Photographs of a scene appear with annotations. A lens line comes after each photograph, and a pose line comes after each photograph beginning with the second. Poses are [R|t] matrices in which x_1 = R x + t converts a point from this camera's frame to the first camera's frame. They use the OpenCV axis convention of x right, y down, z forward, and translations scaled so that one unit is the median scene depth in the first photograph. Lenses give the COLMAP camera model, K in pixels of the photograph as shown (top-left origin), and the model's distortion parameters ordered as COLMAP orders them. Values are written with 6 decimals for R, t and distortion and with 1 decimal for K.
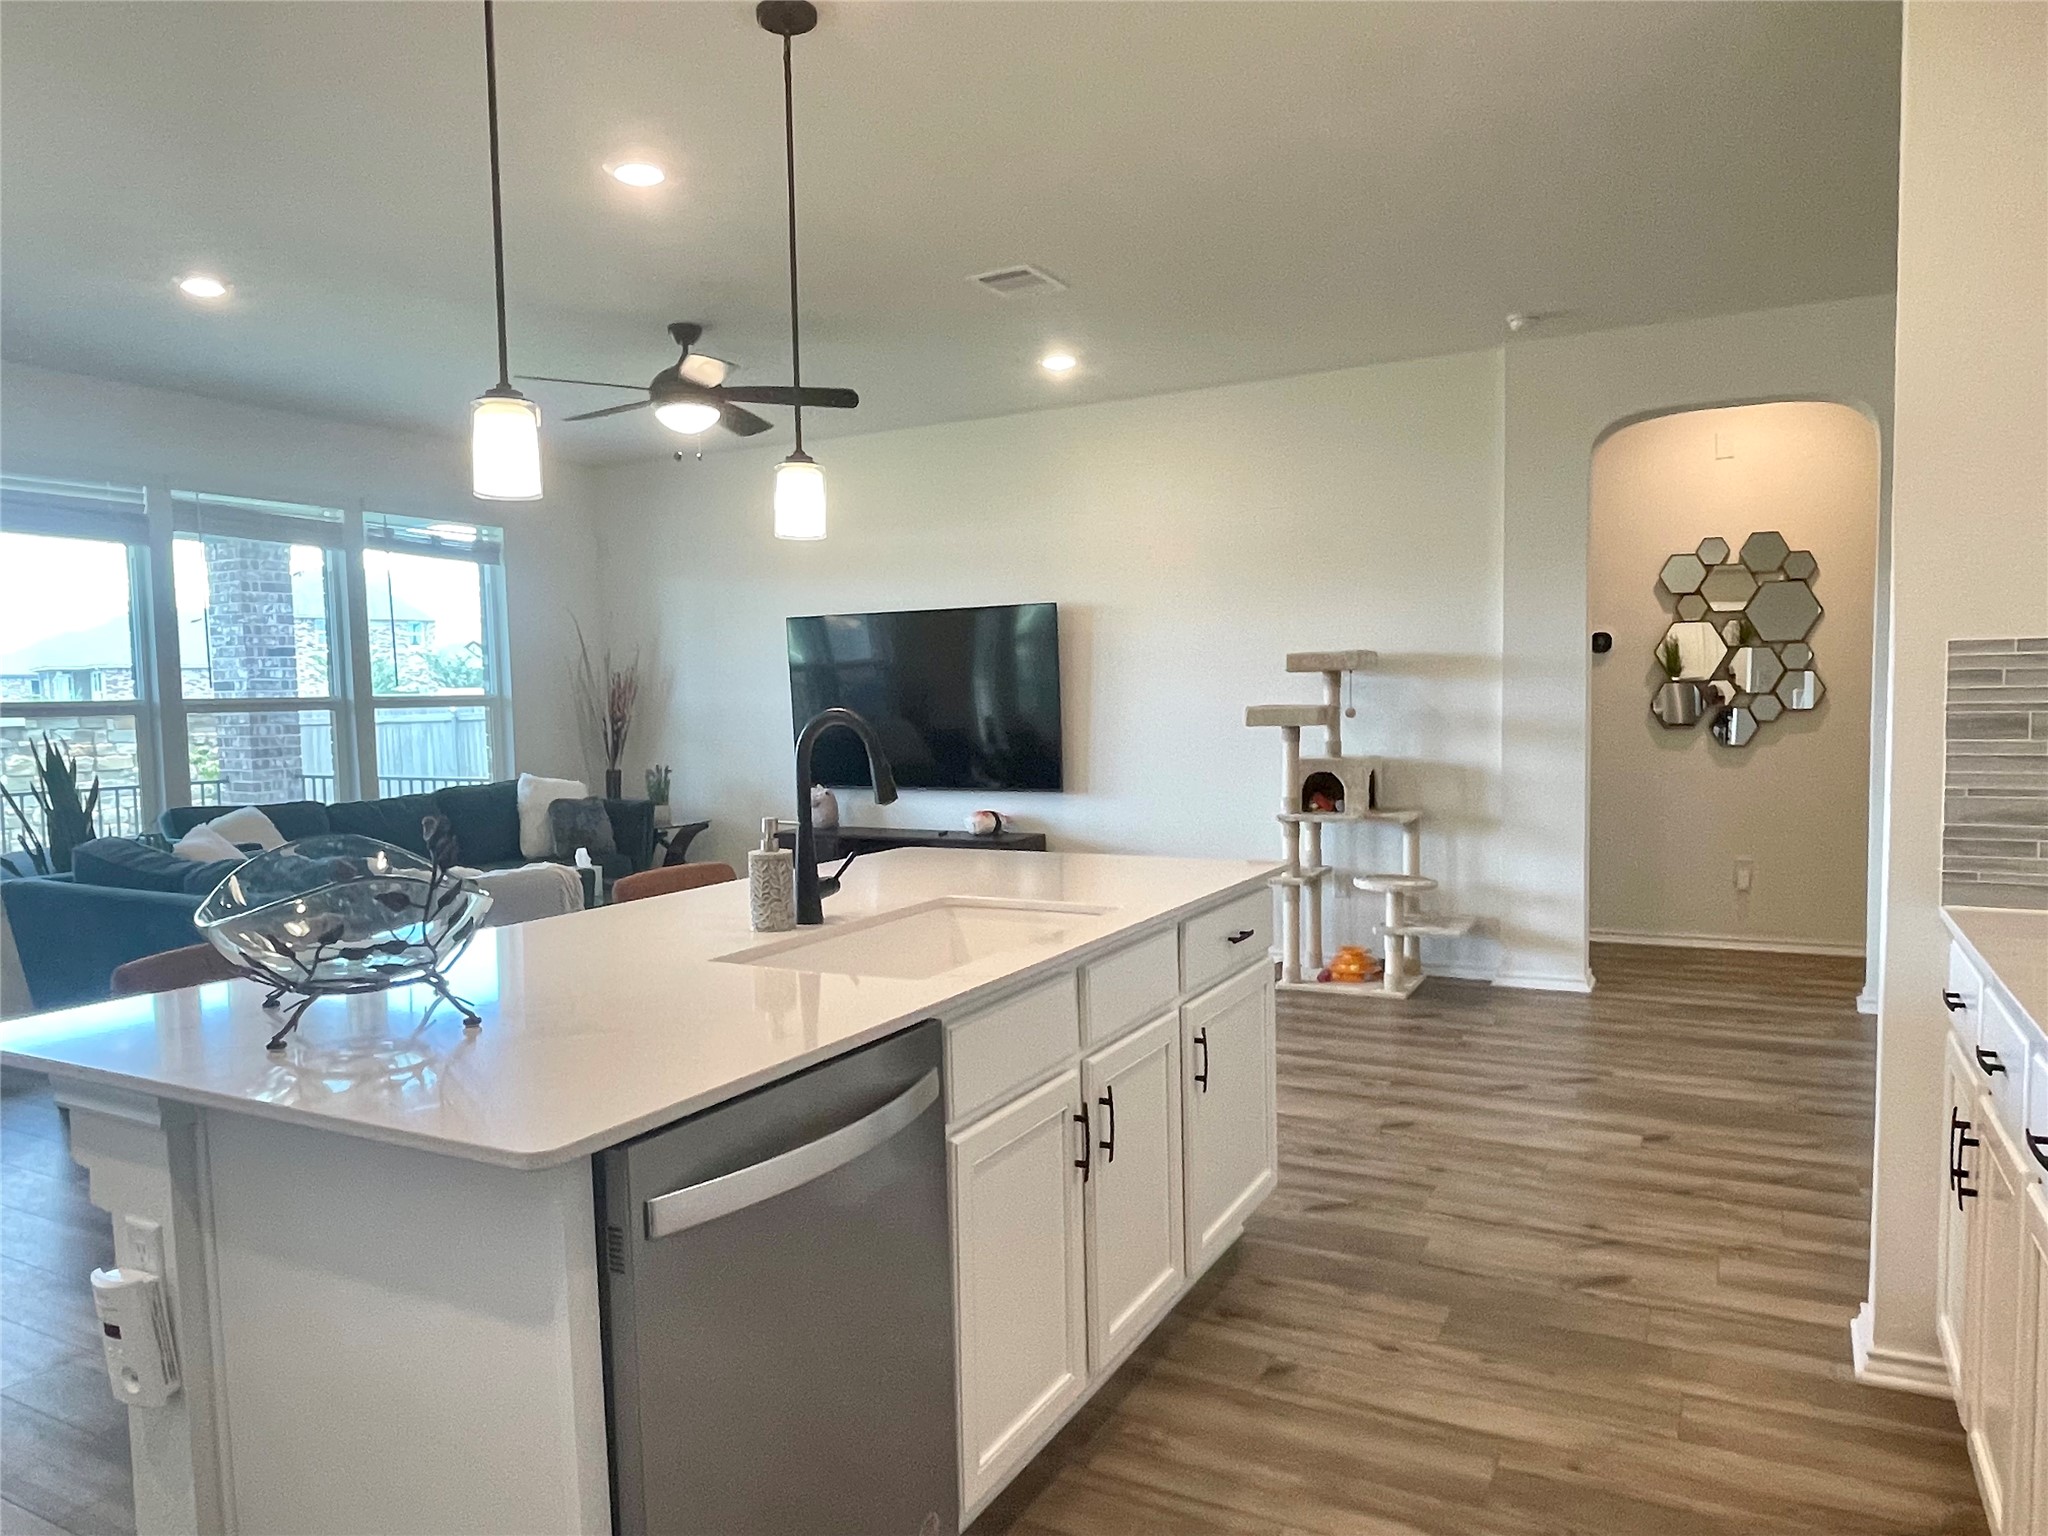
lens RADIAL K [[1371.7, 0, 985.2], [0, 1371.7, 797.5], [0, 0, 1]] dist [-0.001609, -0.001194]
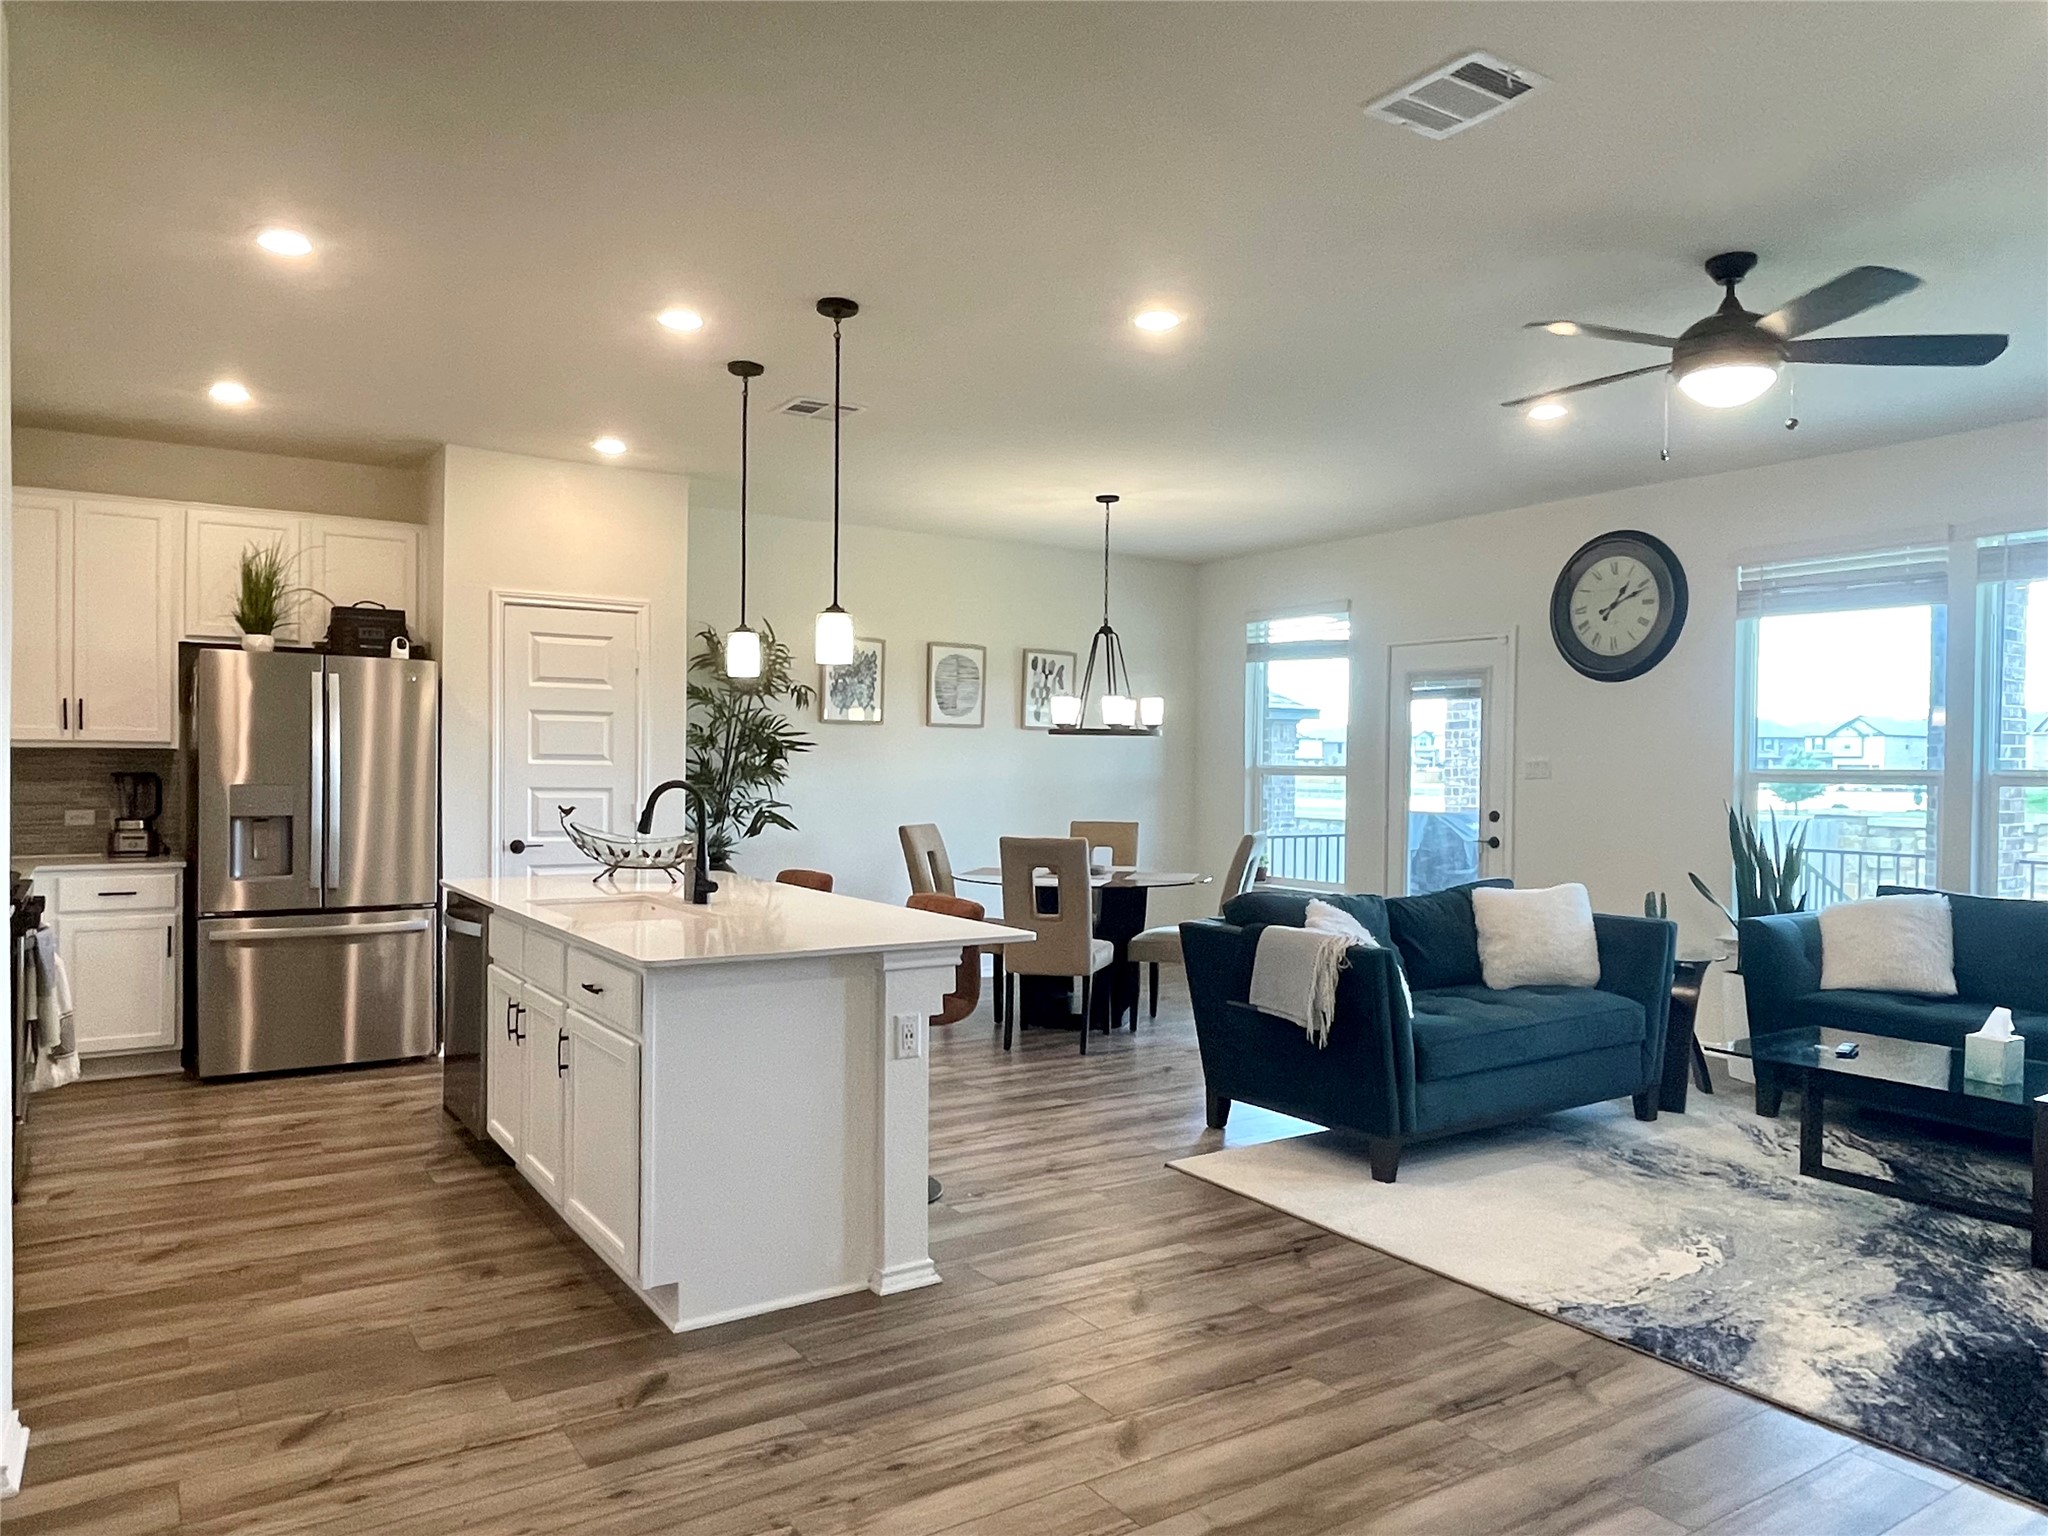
lens RADIAL K [[1371.7, 0, 1023.8], [0, 1371.7, 780.7], [0, 0, 1]] dist [-0.001609, -0.001194]
pose [[-0.455025, 0.027406, -0.890057, 0.497329], [-0.066439, 0.995695, 0.064625, -0.082635], [0.887997, 0.088541, -0.451245, 0.865821]]
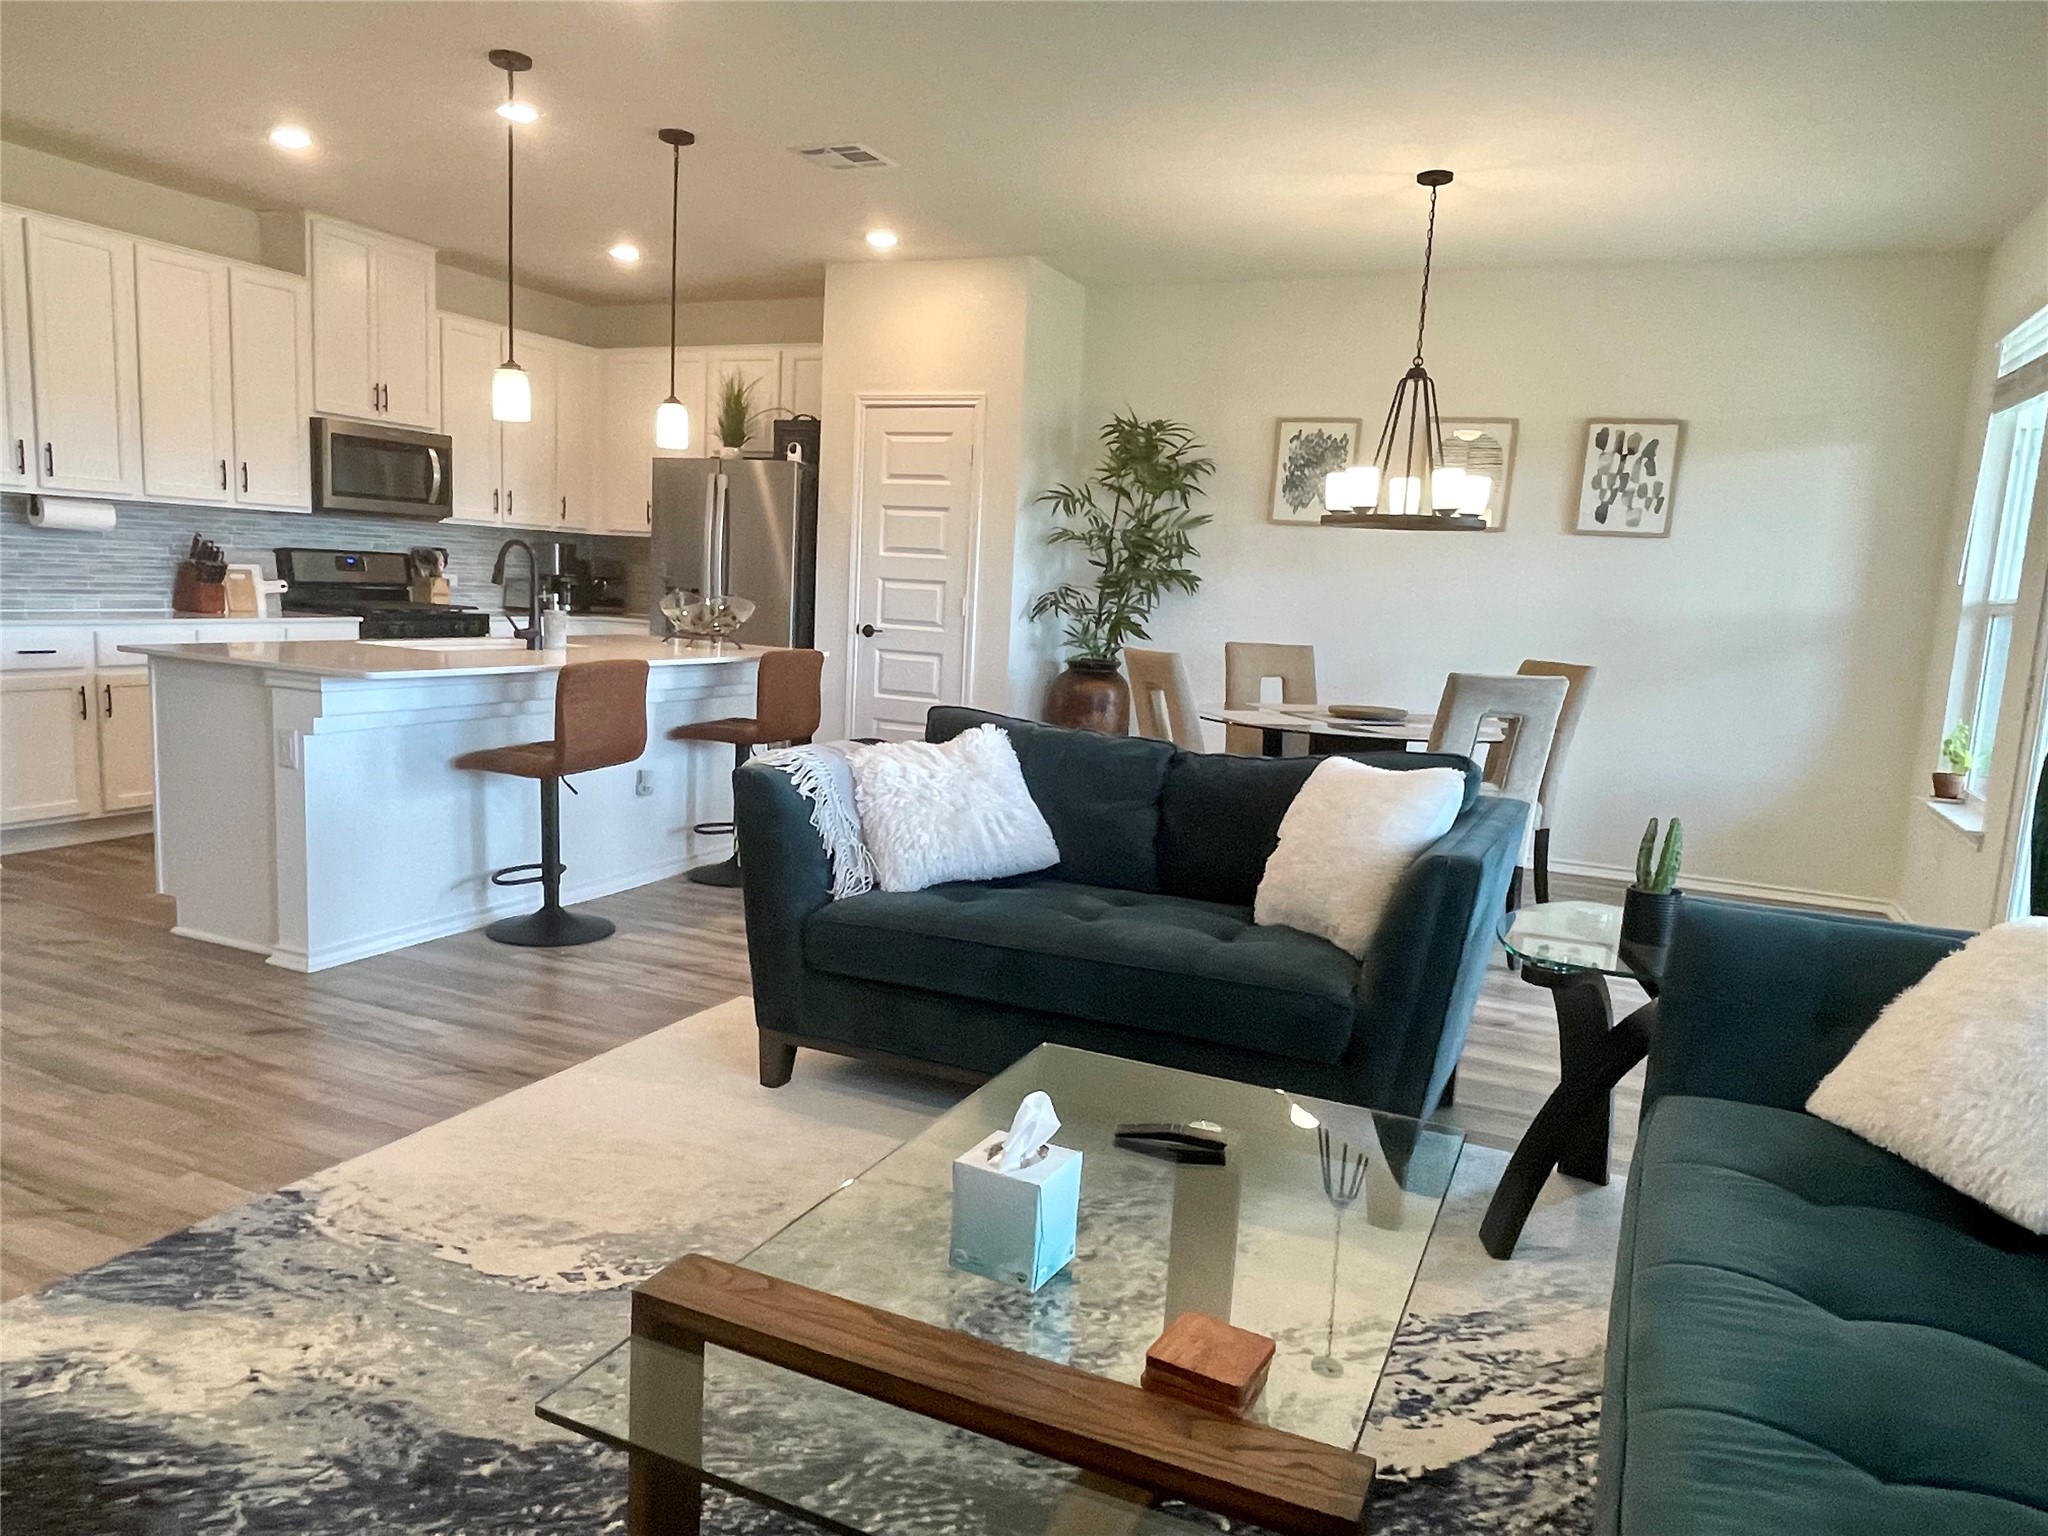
lens RADIAL K [[1371.7, 0, 1011.7], [0, 1371.7, 829.2], [0, 0, 1]] dist [-0.001609, -0.001194]
pose [[-0.996918, -0.016241, -0.076755, -0.268223], [-0.035033, 0.967534, 0.250301, -0.072588], [0.070198, 0.252218, -0.965121, 1.221600]]
